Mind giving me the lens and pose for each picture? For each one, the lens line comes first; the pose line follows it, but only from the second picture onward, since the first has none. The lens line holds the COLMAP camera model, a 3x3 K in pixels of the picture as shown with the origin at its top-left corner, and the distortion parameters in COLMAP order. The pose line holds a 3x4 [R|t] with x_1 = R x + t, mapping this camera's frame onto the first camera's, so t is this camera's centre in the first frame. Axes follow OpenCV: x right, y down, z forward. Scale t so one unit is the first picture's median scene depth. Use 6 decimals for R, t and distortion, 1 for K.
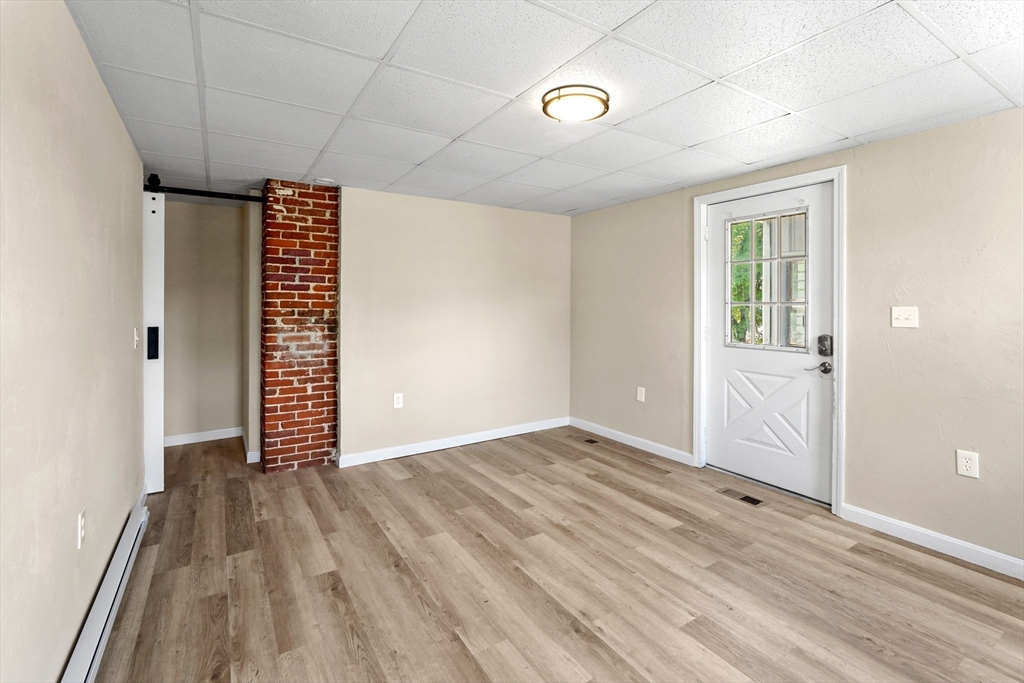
lens RADIAL K [[465.8, 0, 511.1], [0, 465.8, 311.2], [0, 0, 1]] dist [-0.003003, 0.000630]
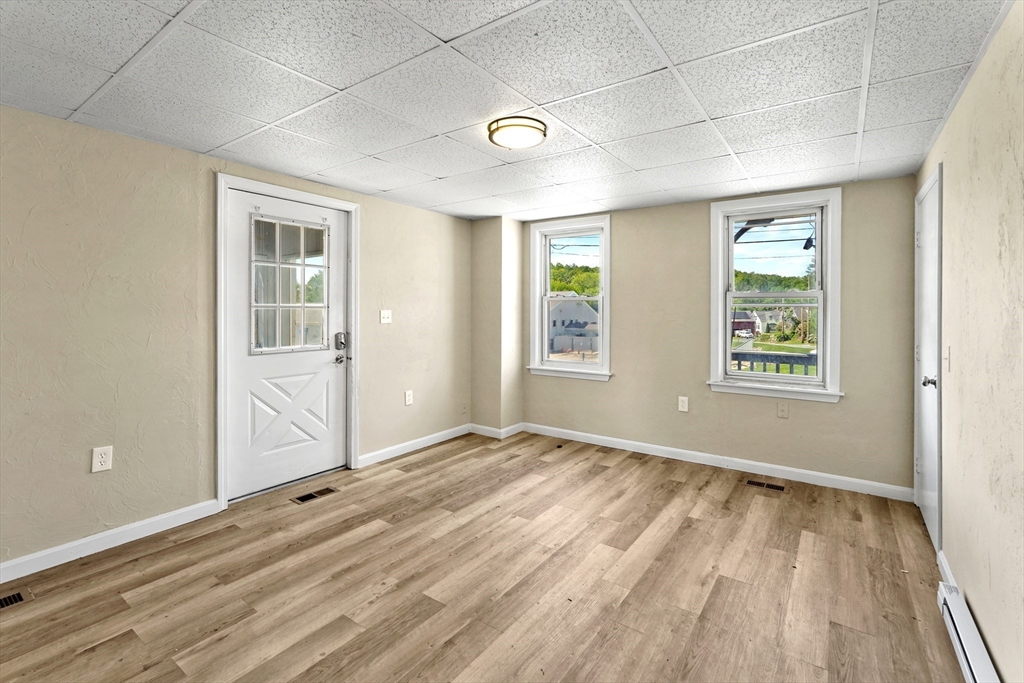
lens RADIAL K [[465.8, 0, 511.1], [0, 465.8, 311.2], [0, 0, 1]] dist [-0.003003, 0.000630]
pose [[-0.377927, -0.006266, 0.925814, -0.581203], [0.005753, 0.999942, 0.009116, -0.014702], [-0.925818, 0.008772, -0.377869, 0.918560]]
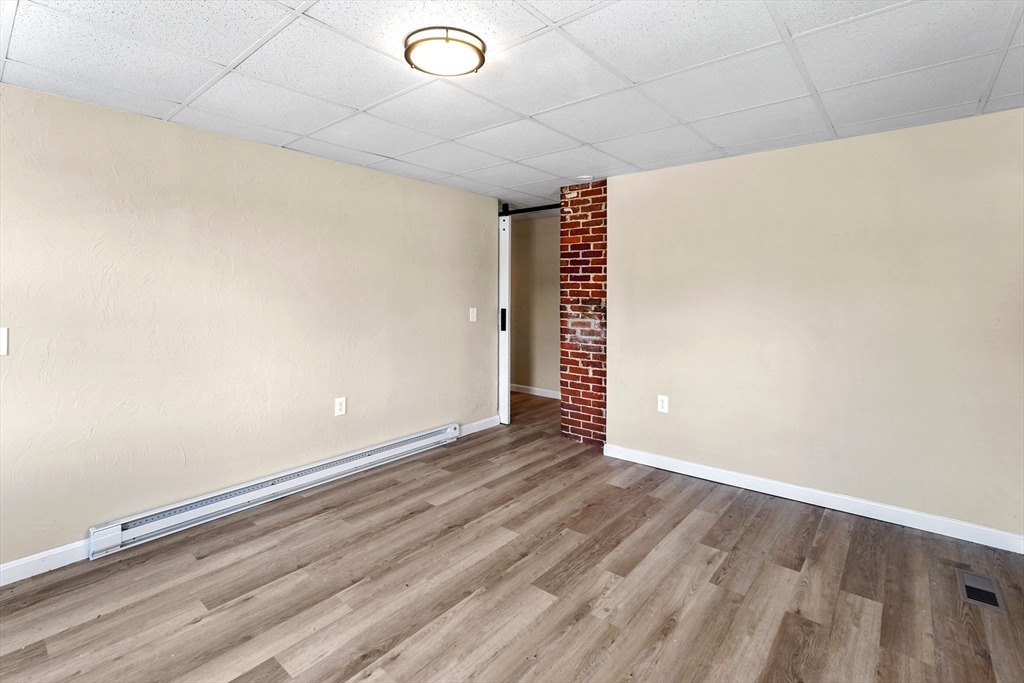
lens RADIAL K [[473.6, 0, 515.6], [0, 473.6, 290.5], [0, 0, 1]] dist [-0.002947, 0.000903]
pose [[0.307721, -0.004719, -0.951465, 0.616523], [-0.013223, 0.999870, -0.009235, -0.009883], [0.951385, 0.015423, 0.307619, 0.548445]]
